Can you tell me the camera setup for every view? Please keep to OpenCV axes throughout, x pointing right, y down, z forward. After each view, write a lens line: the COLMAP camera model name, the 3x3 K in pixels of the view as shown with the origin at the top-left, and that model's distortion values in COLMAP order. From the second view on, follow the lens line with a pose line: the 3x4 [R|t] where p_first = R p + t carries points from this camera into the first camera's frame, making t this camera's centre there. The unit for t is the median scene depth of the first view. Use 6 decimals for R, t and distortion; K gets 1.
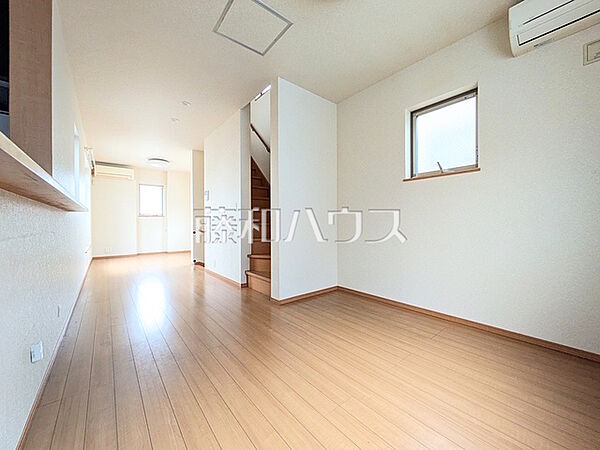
lens RADIAL K [[243.1, 0, 301.4], [0, 243.1, 225.0], [0, 0, 1]] dist [0.010752, 0.000182]
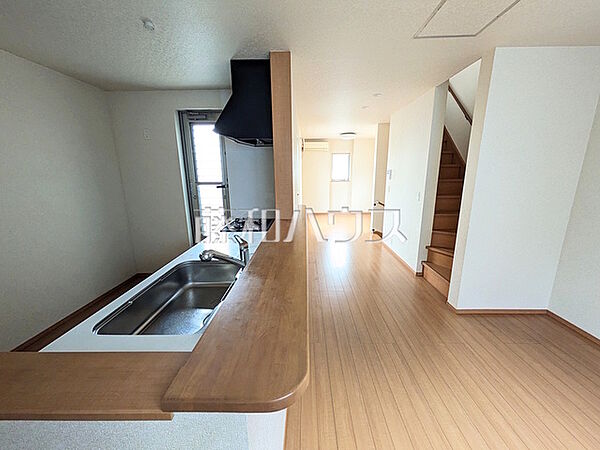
lens RADIAL K [[243.1, 0, 301.4], [0, 243.1, 225.0], [0, 0, 1]] dist [0.010752, 0.000182]
pose [[0.769090, 0.138221, -0.624016, -0.003634], [-0.001630, 0.976757, 0.214345, -0.174949], [0.639139, -0.163834, 0.751439, -0.058847]]
